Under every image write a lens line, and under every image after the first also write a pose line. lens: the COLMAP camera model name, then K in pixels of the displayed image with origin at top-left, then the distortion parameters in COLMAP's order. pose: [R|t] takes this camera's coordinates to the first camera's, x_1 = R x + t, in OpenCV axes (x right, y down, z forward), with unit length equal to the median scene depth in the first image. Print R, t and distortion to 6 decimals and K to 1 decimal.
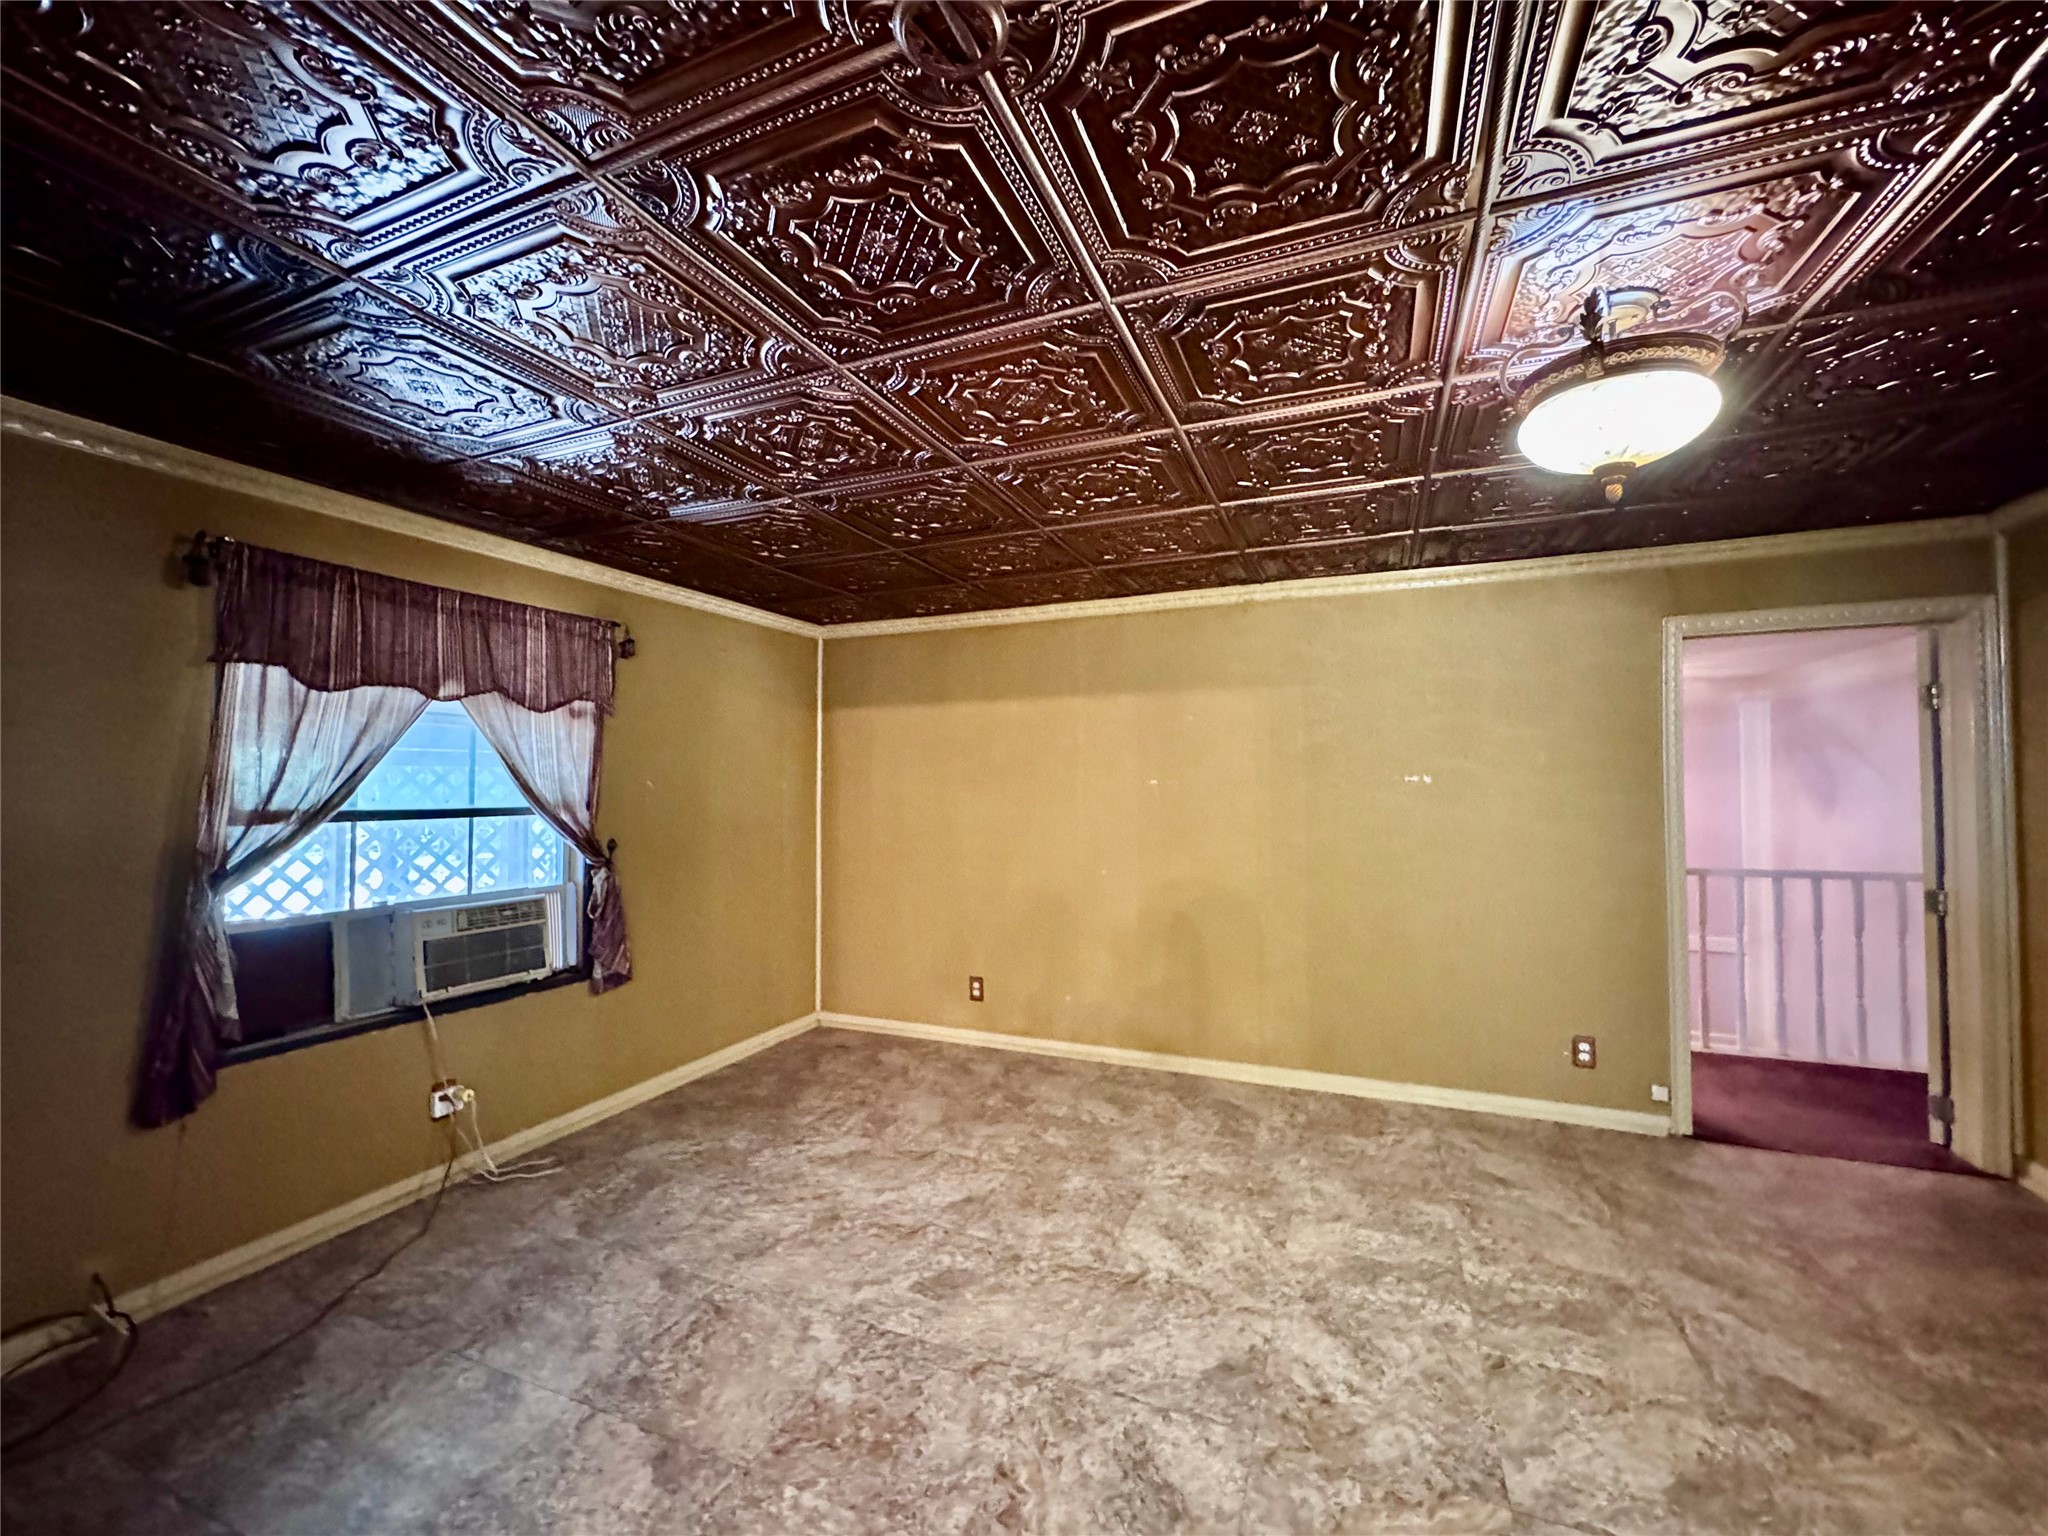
lens RADIAL K [[817.7, 0, 1028.8], [0, 817.7, 767.4], [0, 0, 1]] dist [-0.004064, 0.000789]
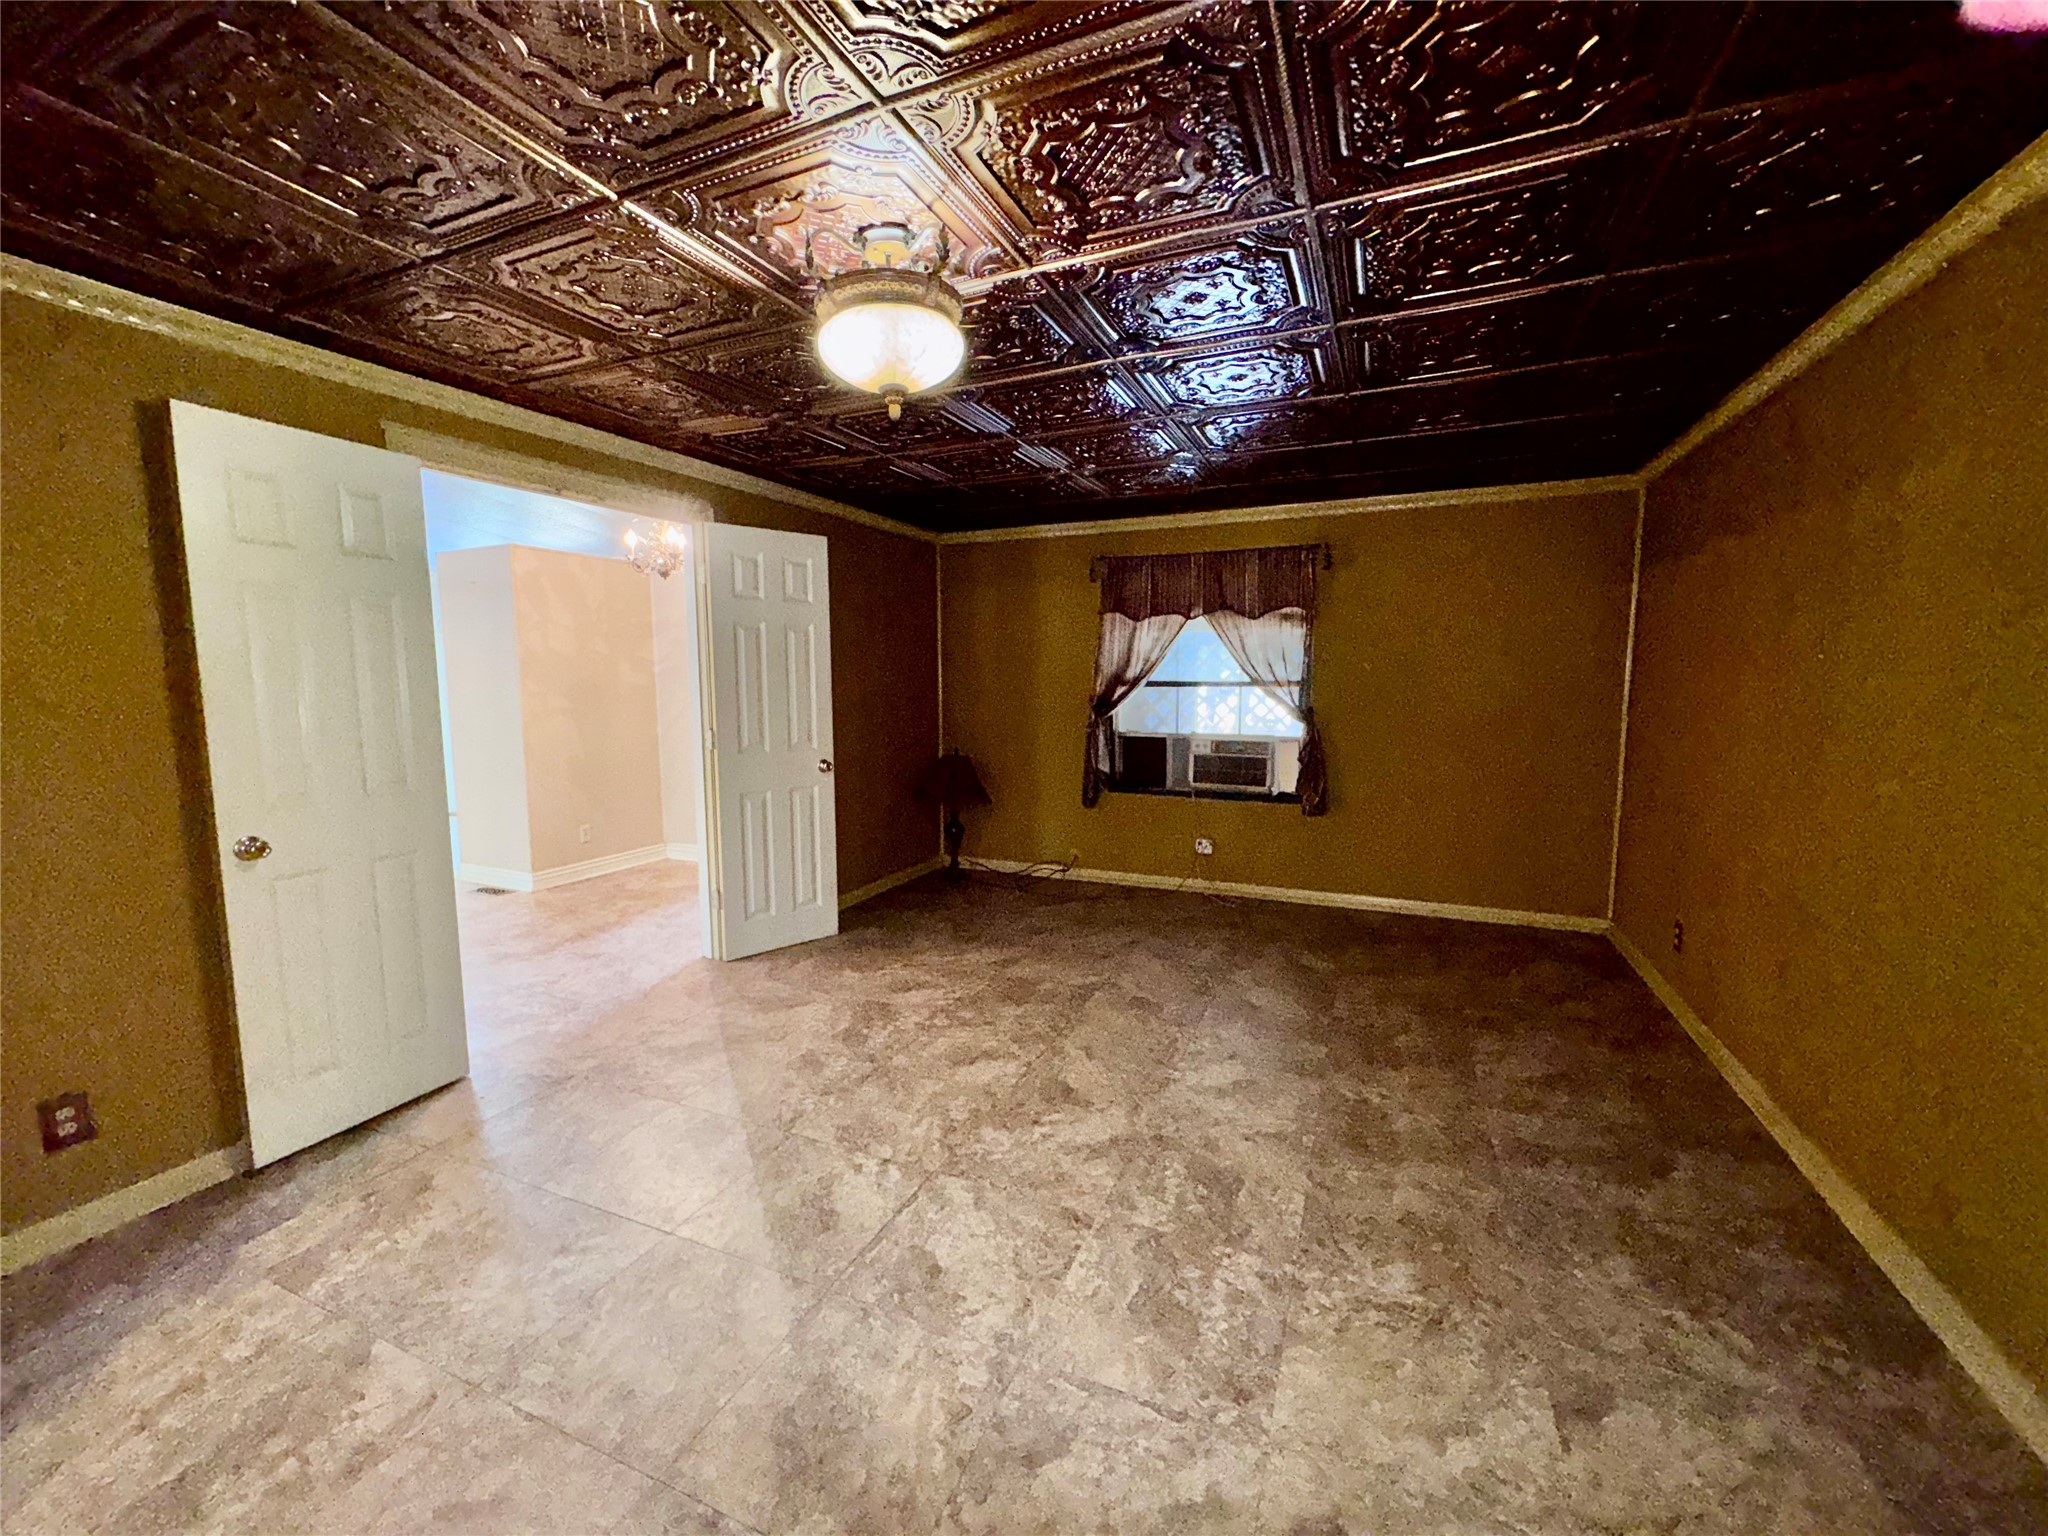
lens RADIAL K [[817.7, 0, 1026.6], [0, 817.7, 764.0], [0, 0, 1]] dist [-0.004064, 0.000789]
pose [[-0.014287, 0.114586, -0.993311, 1.247717], [0.028260, 0.993061, 0.114150, 0.019028], [0.999499, -0.026440, -0.017426, 0.773383]]
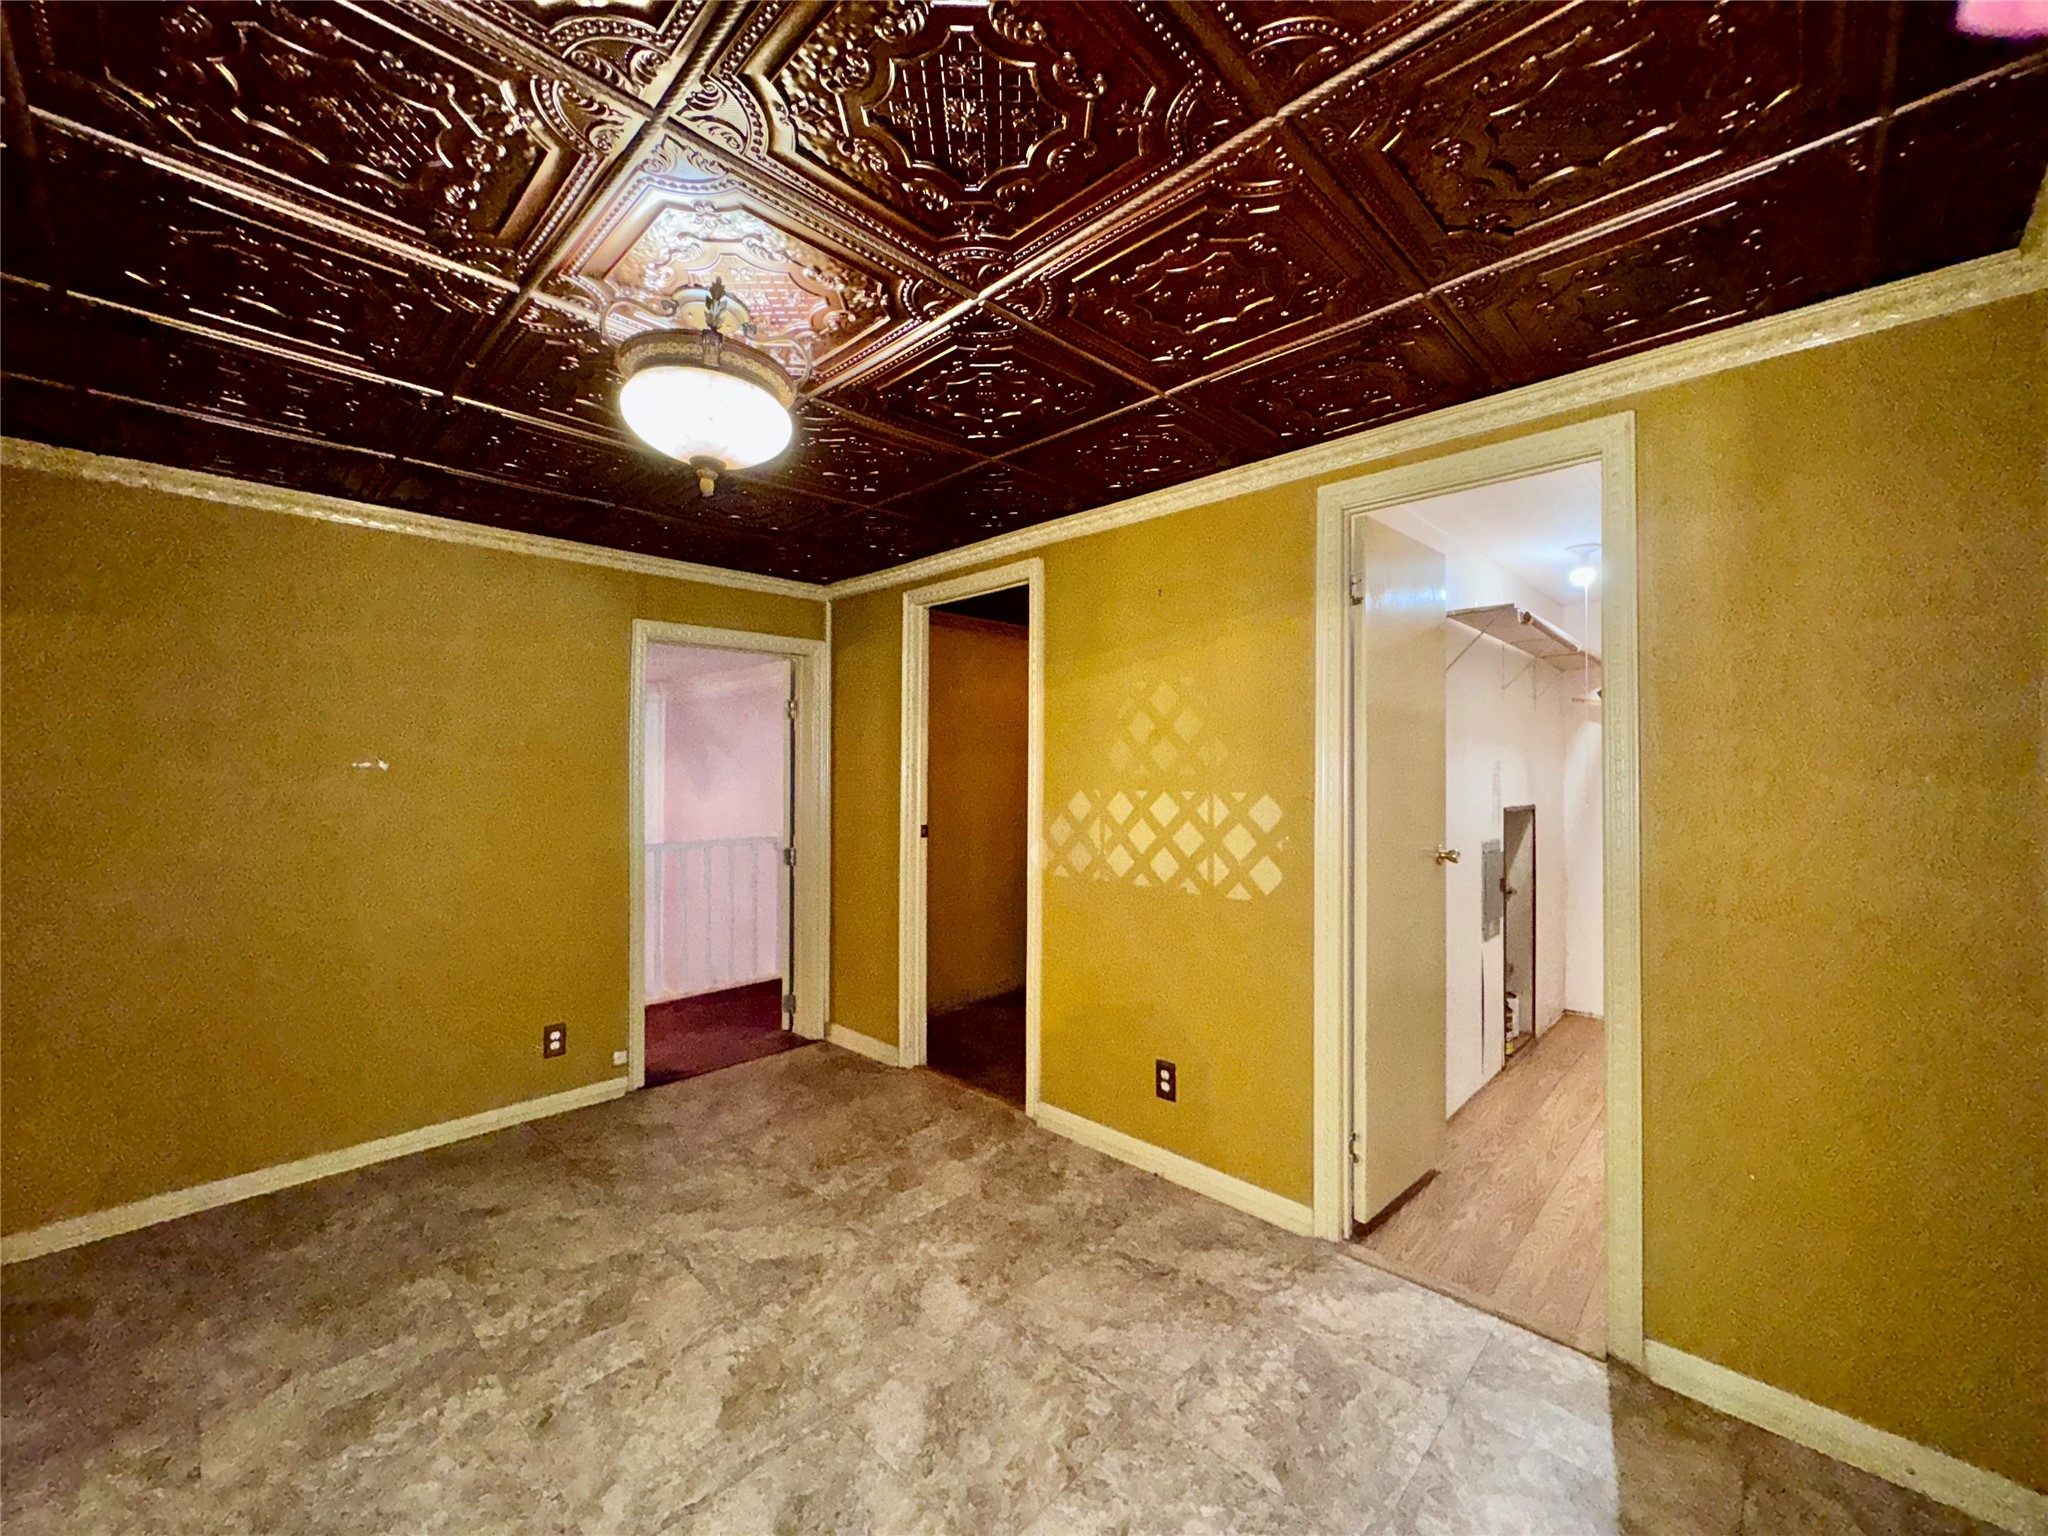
lens RADIAL K [[817.7, 0, 1018.3], [0, 817.7, 765.3], [0, 0, 1]] dist [-0.004064, 0.000789]
pose [[0.366337, 0.008373, 0.930445, -0.058328], [-0.020109, 0.999797, -0.001080, 0.003944], [-0.930265, -0.018315, 0.366431, 0.161134]]
